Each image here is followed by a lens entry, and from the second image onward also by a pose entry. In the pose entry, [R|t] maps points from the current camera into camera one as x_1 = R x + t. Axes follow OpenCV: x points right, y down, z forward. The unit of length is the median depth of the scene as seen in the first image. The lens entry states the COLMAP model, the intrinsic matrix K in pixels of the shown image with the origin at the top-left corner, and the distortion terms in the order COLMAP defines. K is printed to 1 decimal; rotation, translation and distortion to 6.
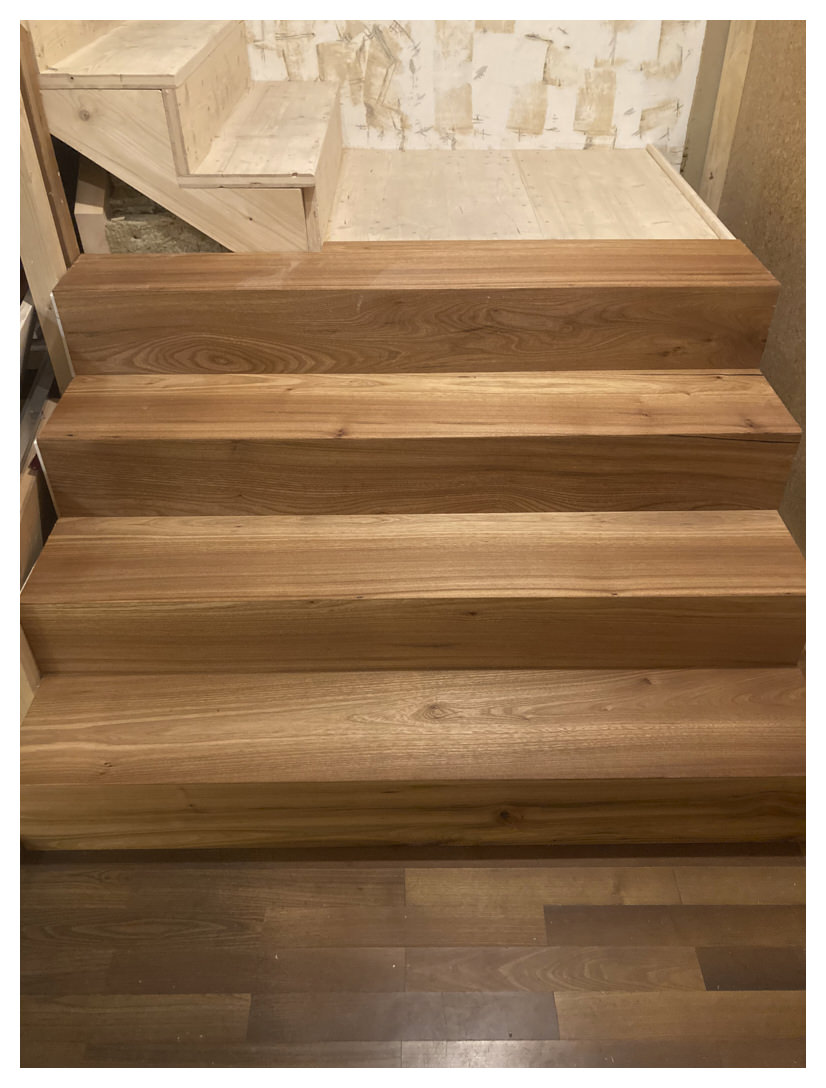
lens RADIAL K [[841.9, 0, 413.0], [0, 841.9, 544.0], [0, 0, 1]] dist [0.011925, -0.004562]
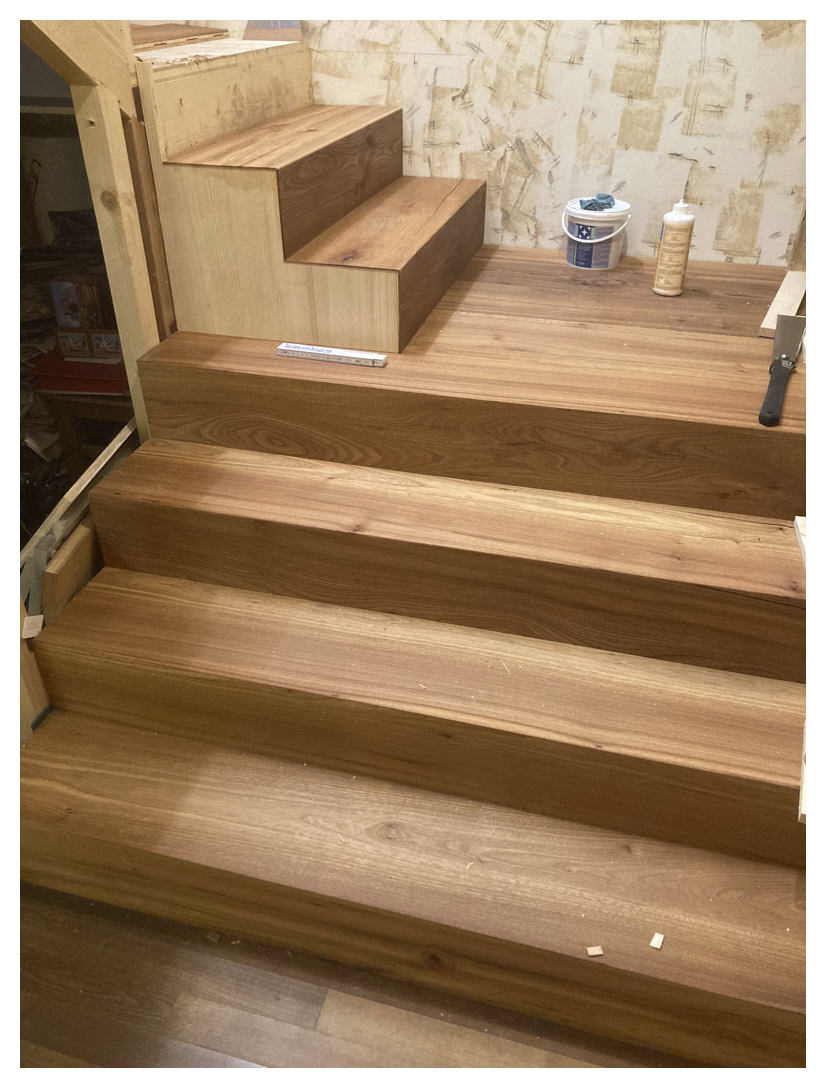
lens RADIAL K [[841.9, 0, 413.0], [0, 841.9, 544.0], [0, 0, 1]] dist [0.011925, -0.004562]
pose [[0.962728, 0.153041, -0.223011, 0.189641], [-0.171267, 0.983098, -0.064700, -0.055963], [0.209340, 0.100482, 0.972667, 0.035649]]
